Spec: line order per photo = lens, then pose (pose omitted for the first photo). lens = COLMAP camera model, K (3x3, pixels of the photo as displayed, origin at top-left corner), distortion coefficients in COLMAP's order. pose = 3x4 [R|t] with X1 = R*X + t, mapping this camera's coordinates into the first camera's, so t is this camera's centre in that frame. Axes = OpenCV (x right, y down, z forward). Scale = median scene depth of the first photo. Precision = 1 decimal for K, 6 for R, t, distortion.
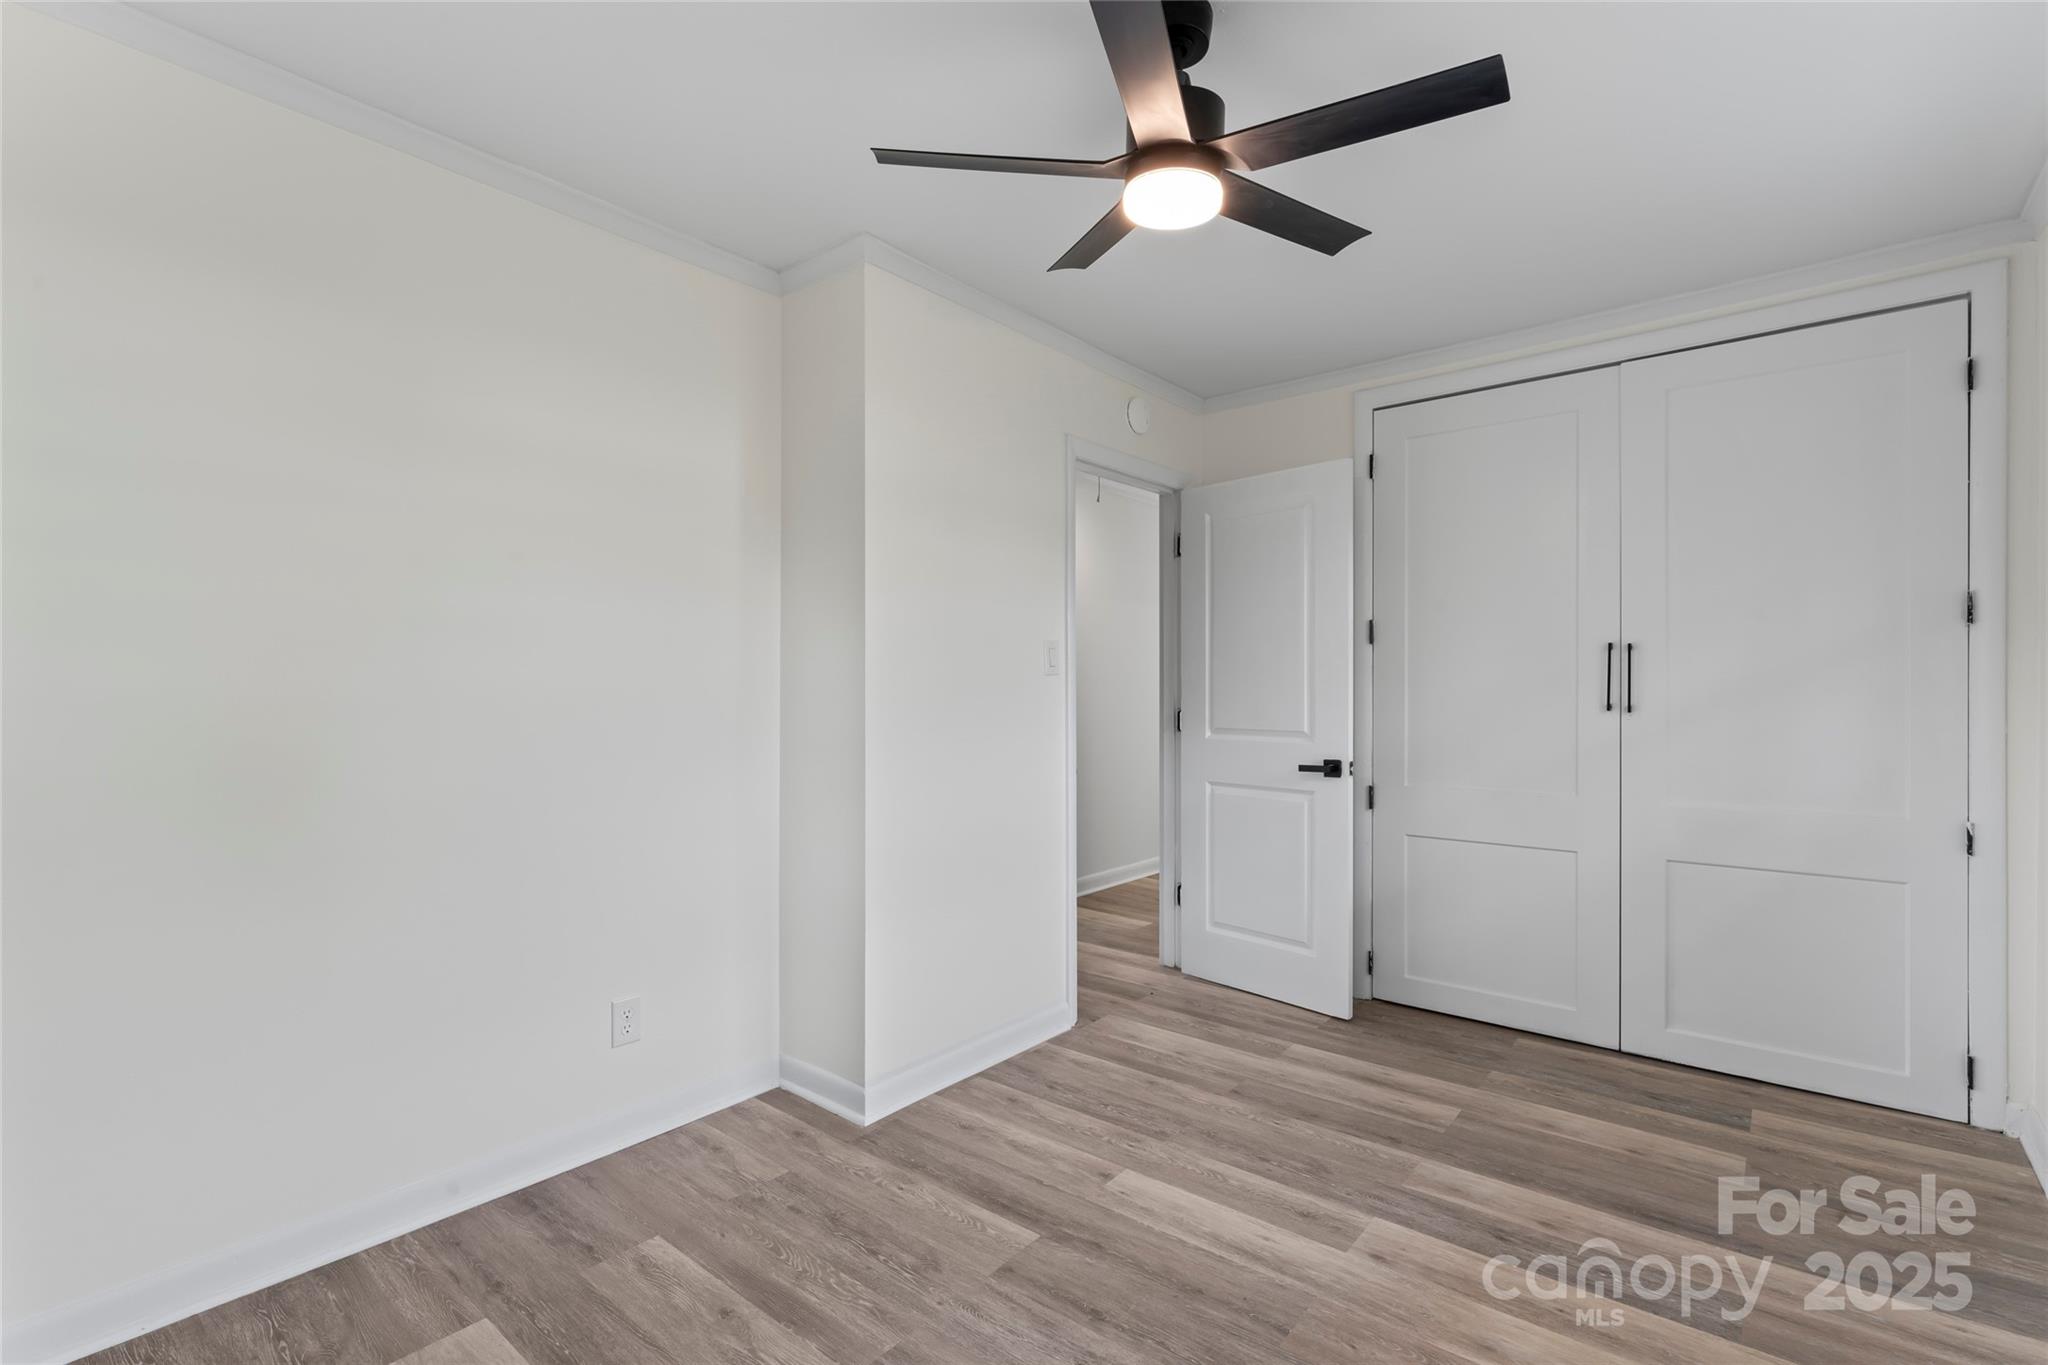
lens RADIAL K [[933.7, 0, 1028.4], [0, 933.7, 681.6], [0, 0, 1]] dist [-0.003906, 0.001363]
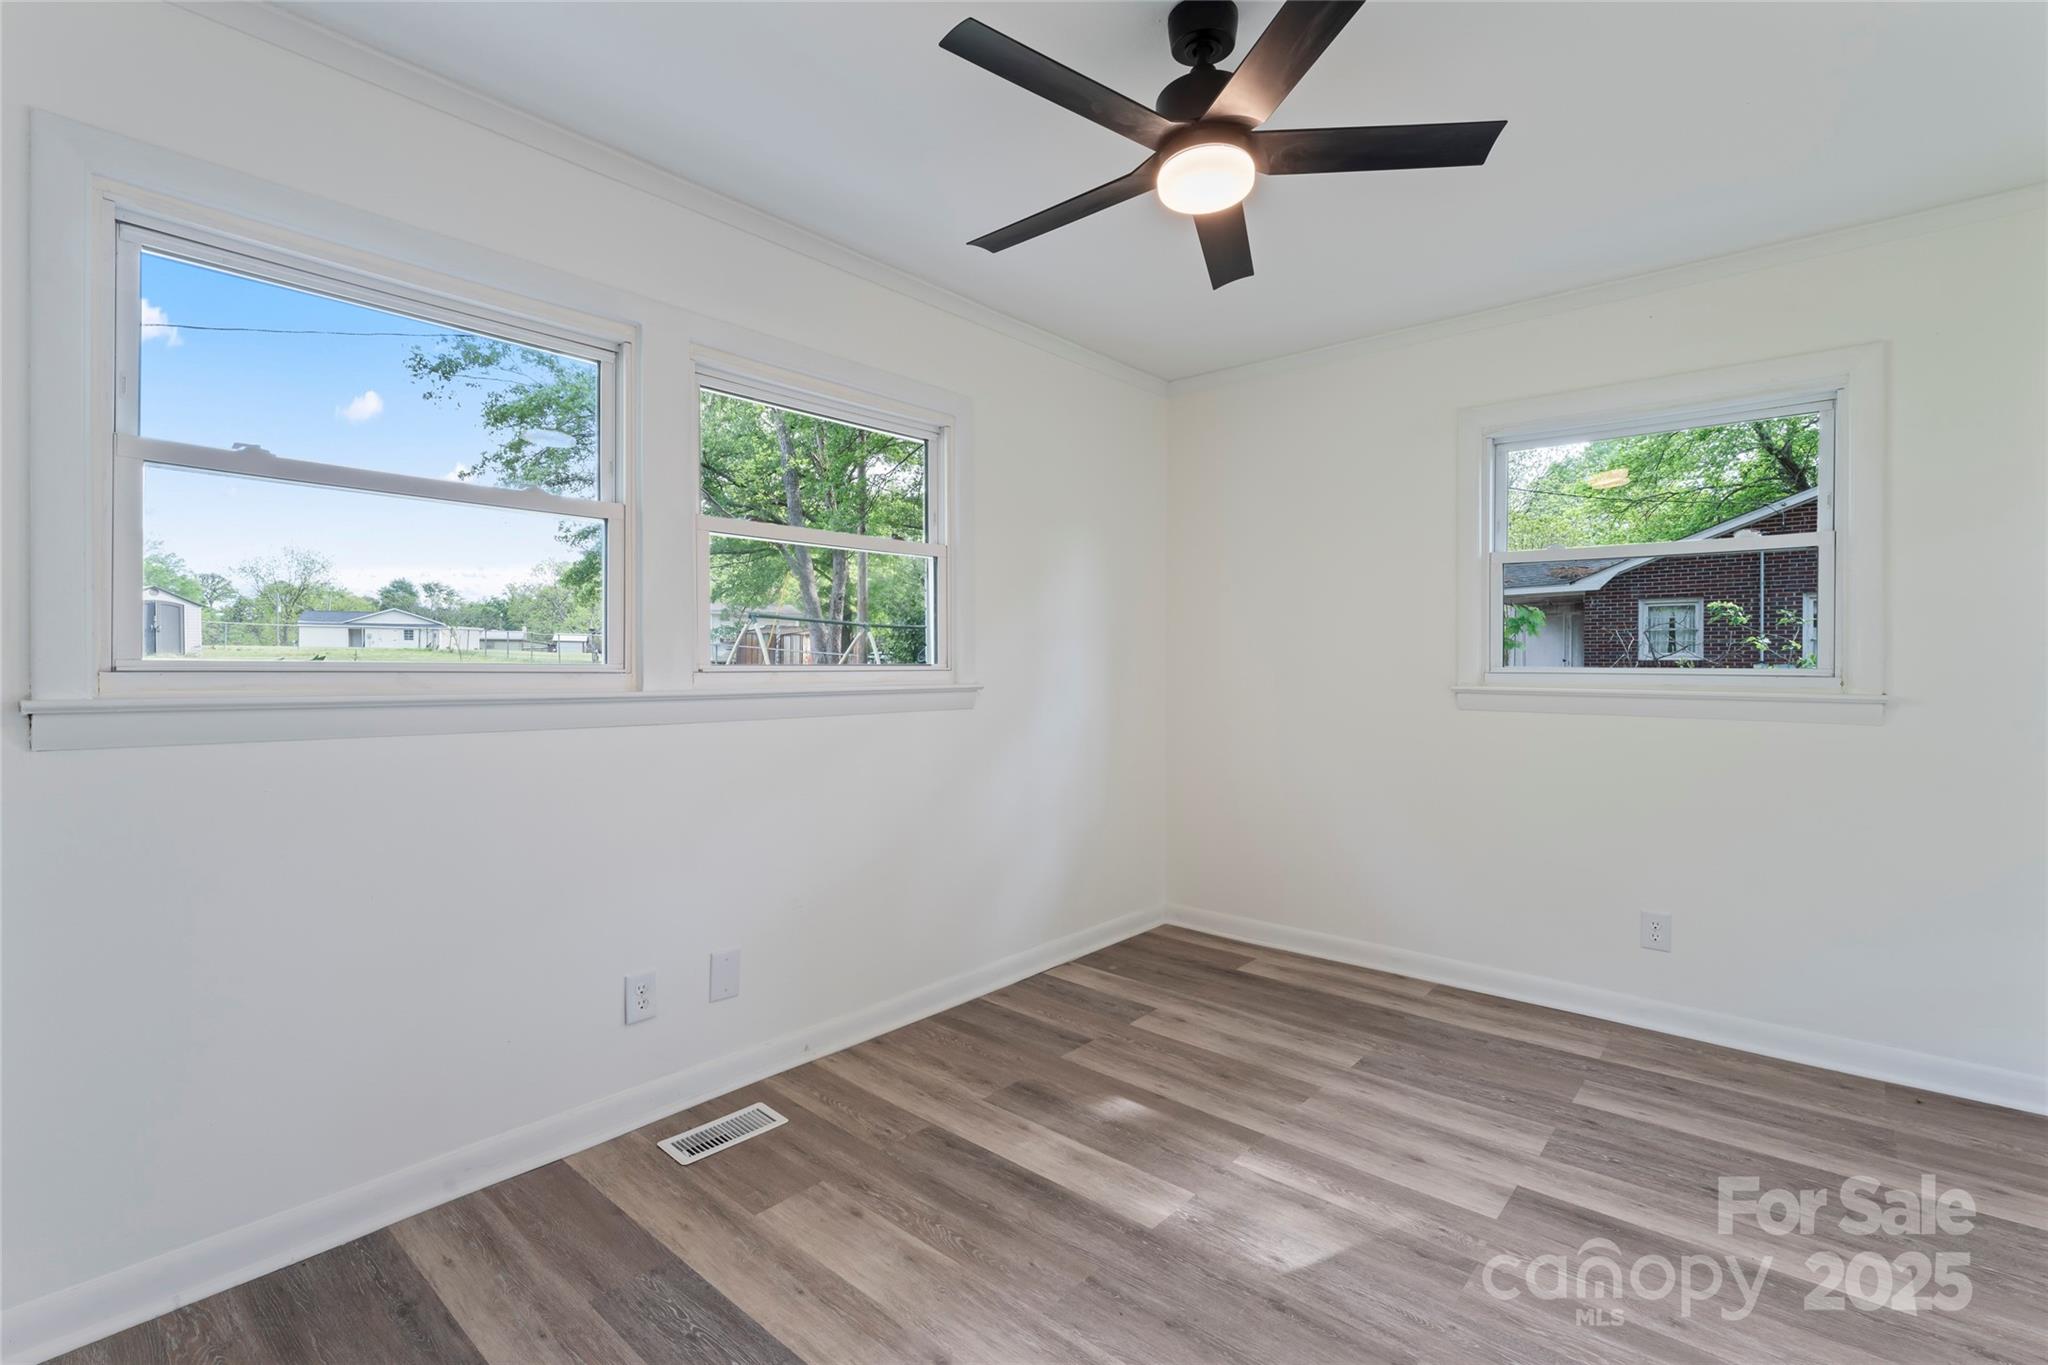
lens RADIAL K [[933.7, 0, 1029.3], [0, 933.7, 661.6], [0, 0, 1]] dist [-0.003906, 0.001363]
pose [[-0.999546, -0.005090, 0.029698, 0.280628], [-0.005503, 0.999889, -0.013849, 0.022941], [-0.029625, -0.014006, -0.999463, 1.820167]]
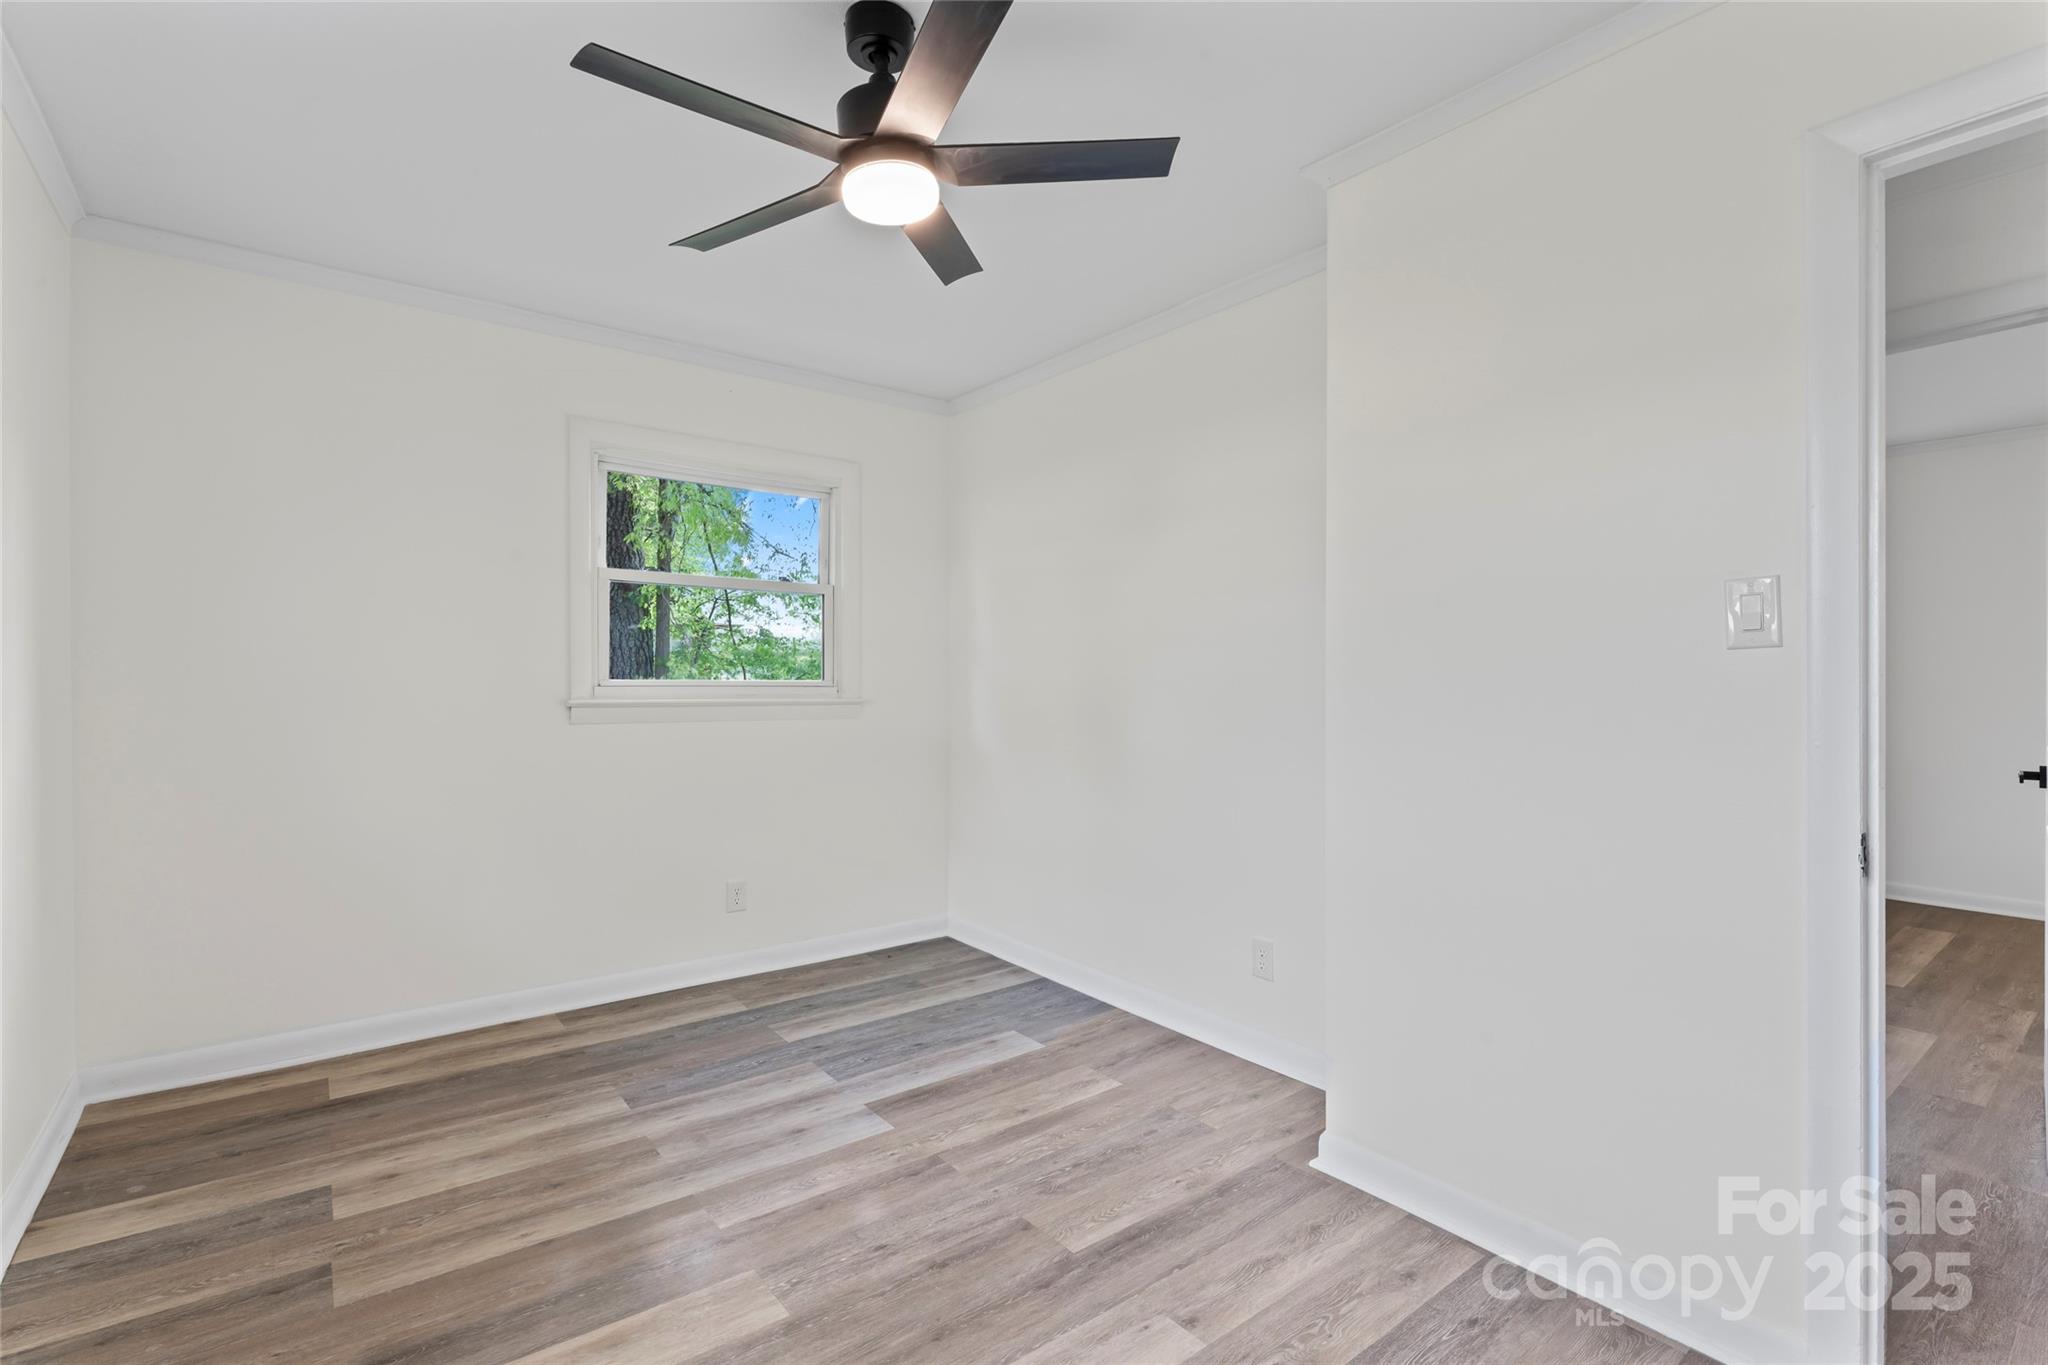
lens RADIAL K [[933.7, 0, 1012.6], [0, 933.7, 678.1], [0, 0, 1]] dist [-0.003906, 0.001363]
pose [[-0.232412, -0.001777, -0.972616, 0.998919], [0.008616, 0.999955, -0.003886, 0.013014], [0.972579, -0.009283, -0.232387, 1.223837]]
